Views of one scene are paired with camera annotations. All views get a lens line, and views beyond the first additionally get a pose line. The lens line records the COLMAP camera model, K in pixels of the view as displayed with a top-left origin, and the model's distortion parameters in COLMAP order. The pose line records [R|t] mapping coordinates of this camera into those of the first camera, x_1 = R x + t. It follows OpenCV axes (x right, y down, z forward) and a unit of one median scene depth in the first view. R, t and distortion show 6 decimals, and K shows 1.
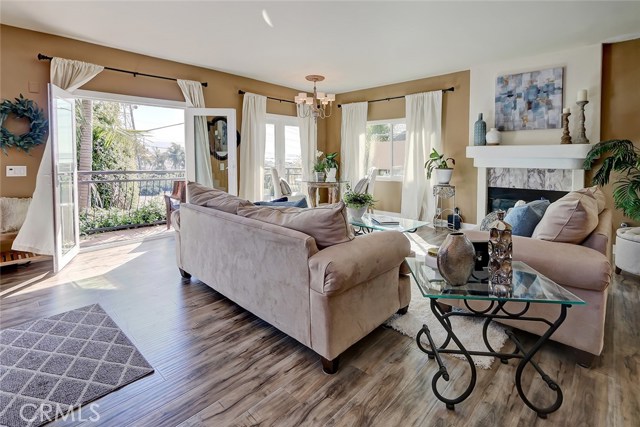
lens RADIAL K [[309.0, 0, 334.8], [0, 309.0, 160.8], [0, 0, 1]] dist [0.001576, -0.000028]
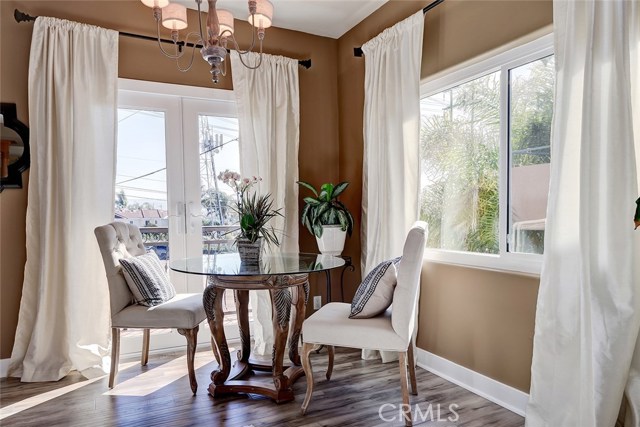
lens RADIAL K [[423.2, 0, 313.0], [0, 423.2, 237.4], [0, 0, 1]] dist [-0.002578, 0.005849]
pose [[0.913751, 0.008343, -0.406189, 0.232180], [0.008745, 0.999154, 0.040196, 0.023022], [0.406180, -0.040282, 0.912905, 0.722578]]
